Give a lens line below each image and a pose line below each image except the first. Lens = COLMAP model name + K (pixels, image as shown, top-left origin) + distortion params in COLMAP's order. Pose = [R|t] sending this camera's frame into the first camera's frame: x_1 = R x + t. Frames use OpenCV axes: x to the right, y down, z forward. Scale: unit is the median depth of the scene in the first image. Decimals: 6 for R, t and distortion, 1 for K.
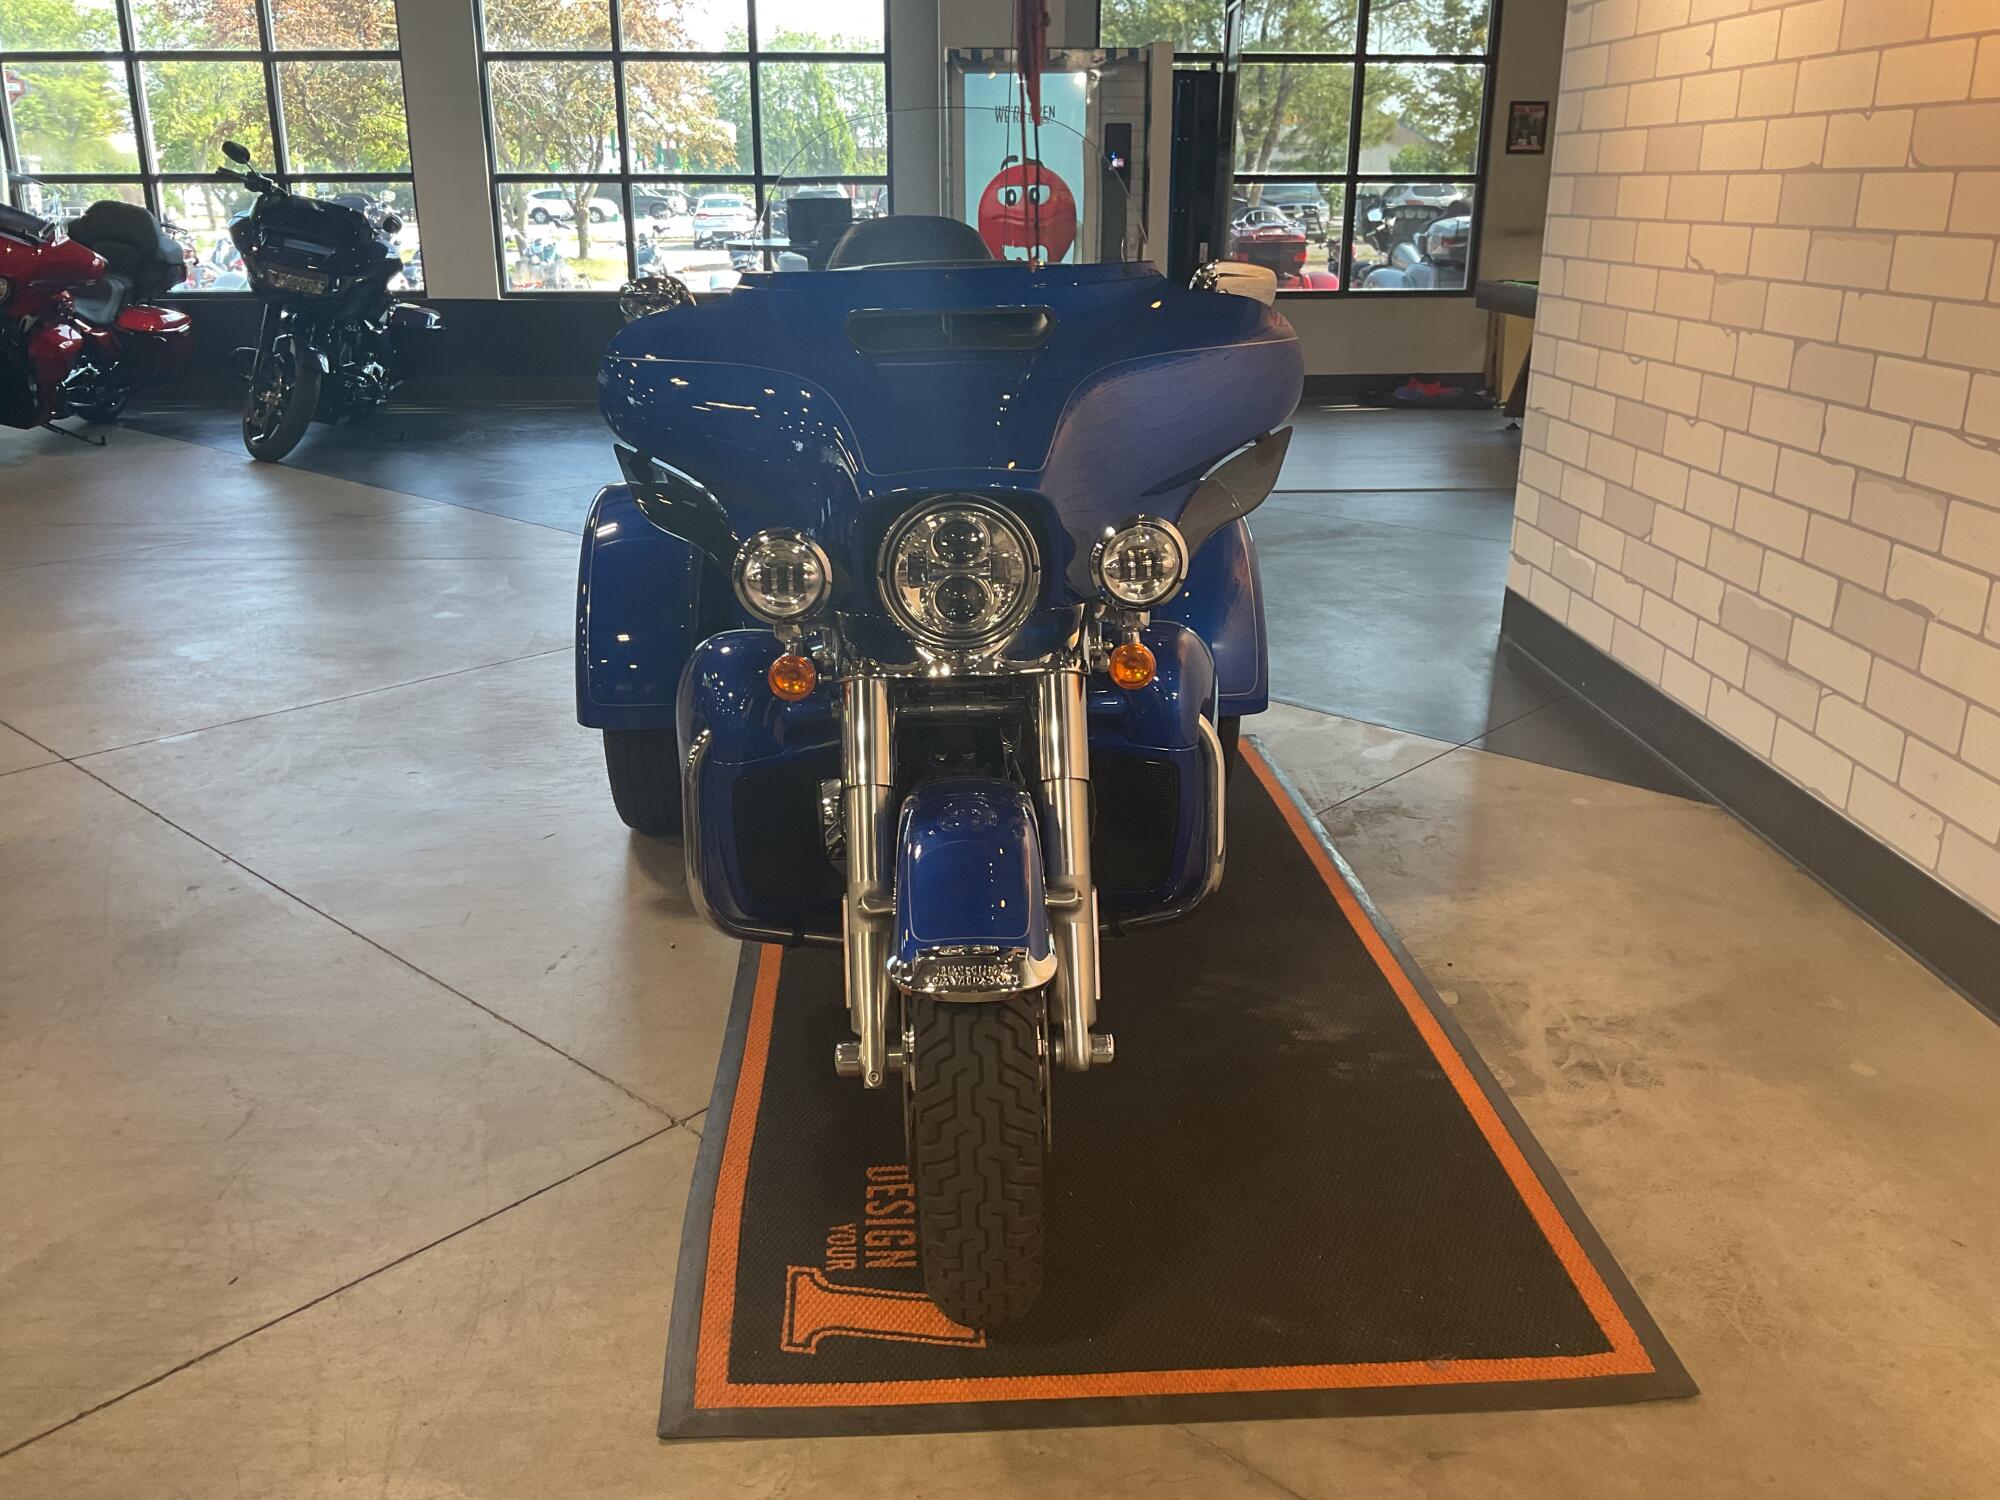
lens RADIAL K [[1674.5, 0, 993.6], [0, 1674.5, 744.1], [0, 0, 1]] dist [0.075225, -0.136019]
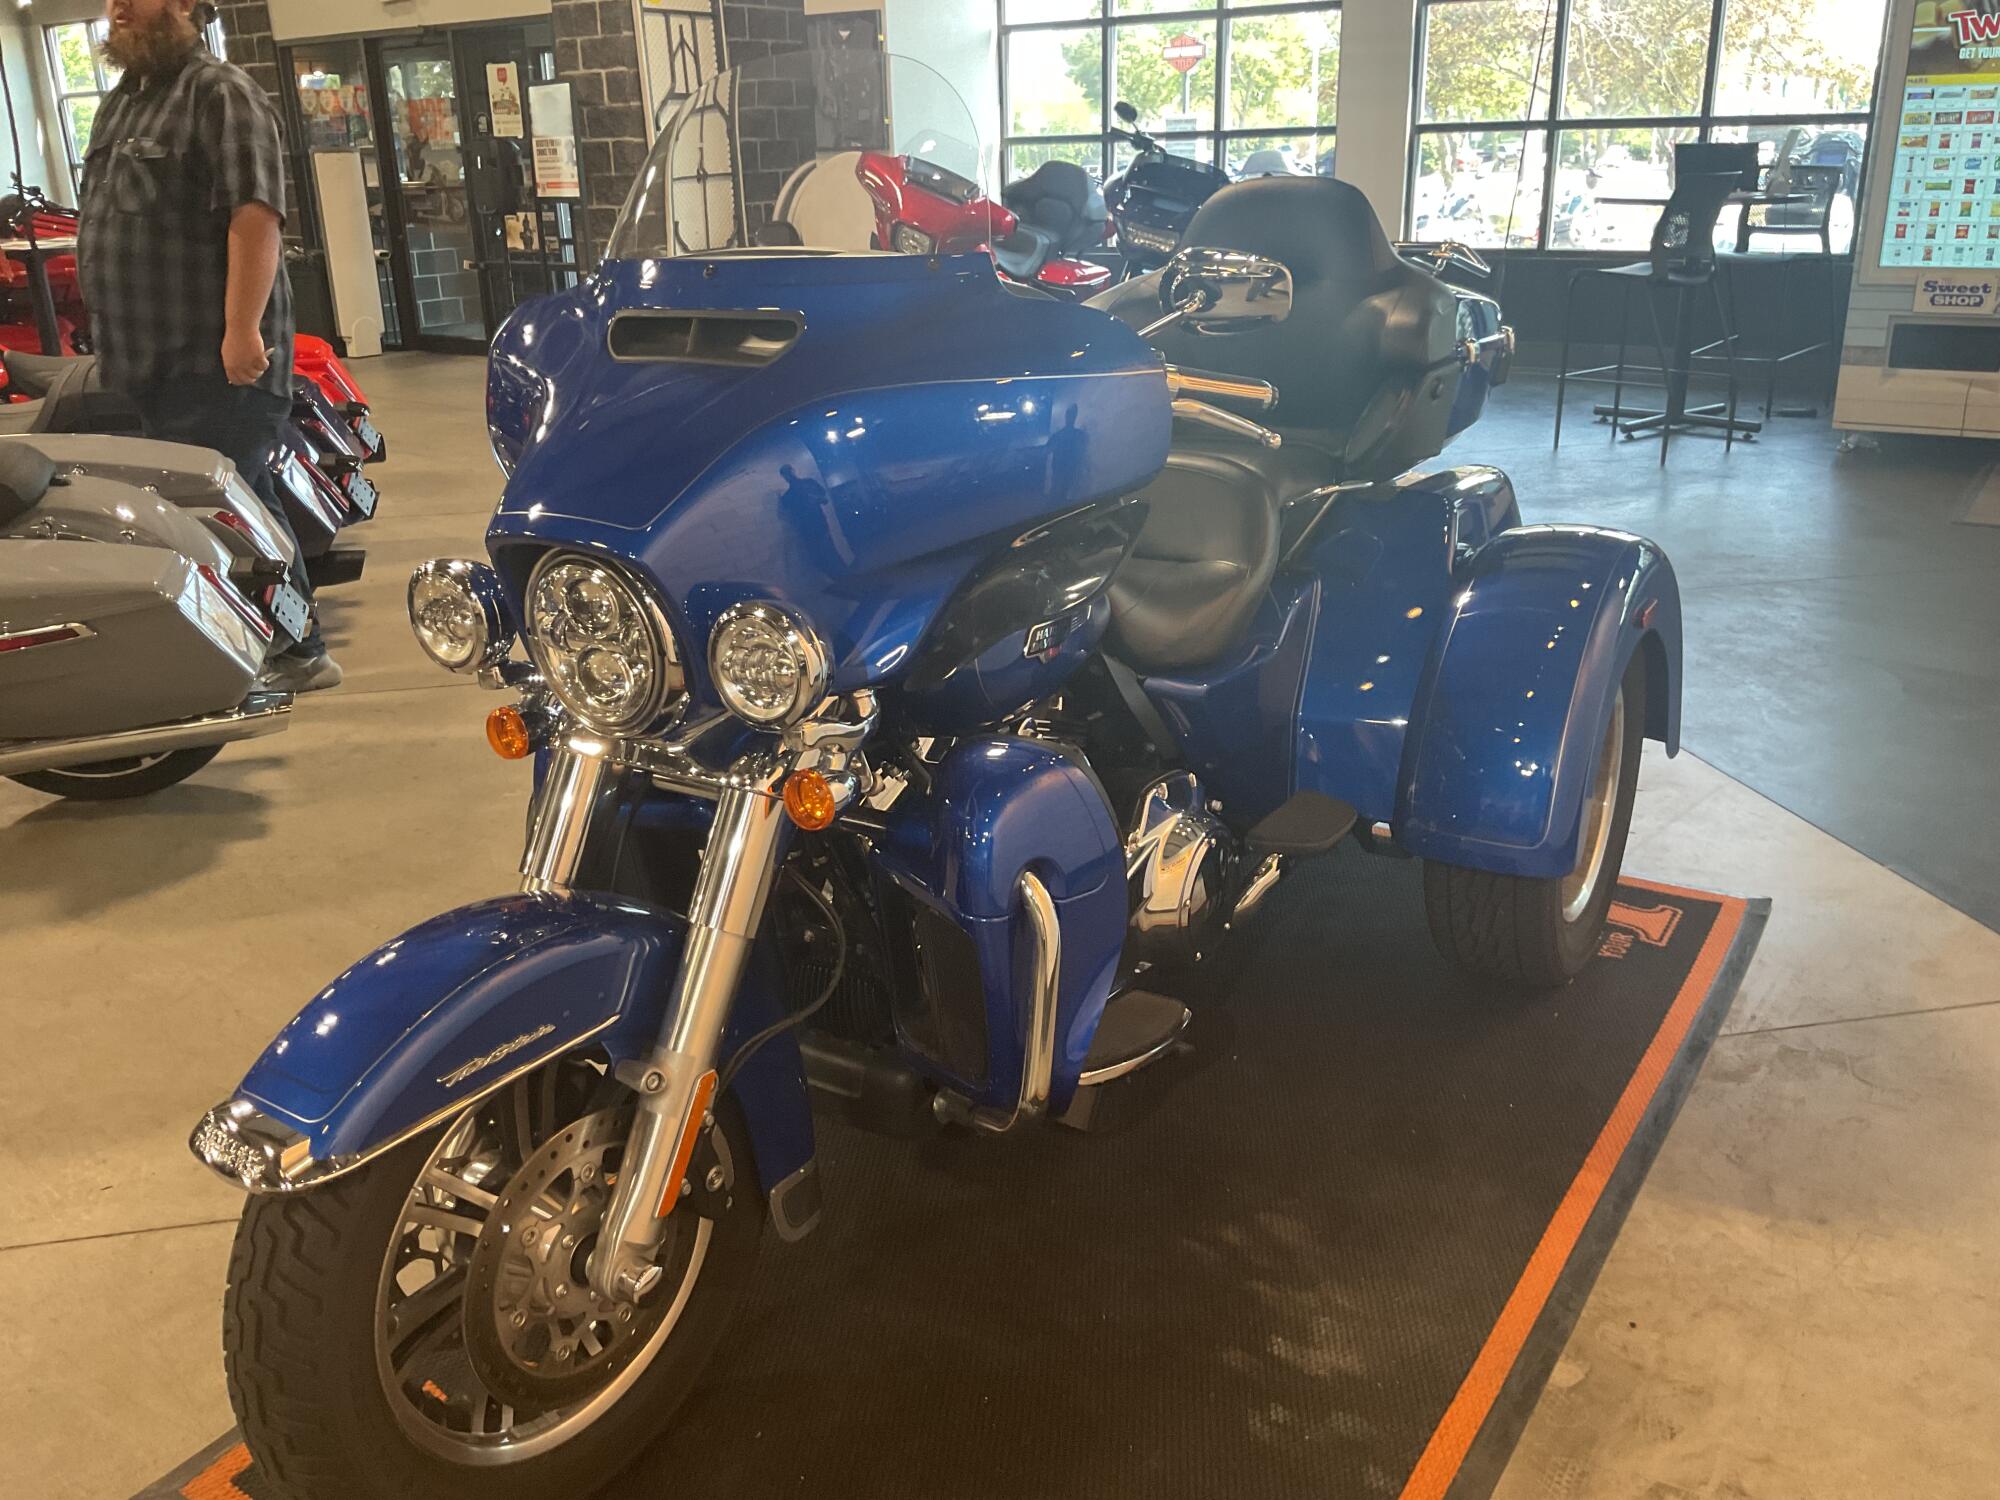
lens RADIAL K [[1674.5, 0, 993.6], [0, 1674.5, 744.1], [0, 0, 1]] dist [0.075225, -0.136019]
pose [[0.797650, 0.191270, -0.571988, 0.383556], [-0.172964, 0.981090, 0.086869, -0.107005], [0.577787, 0.029642, 0.815649, 0.269393]]
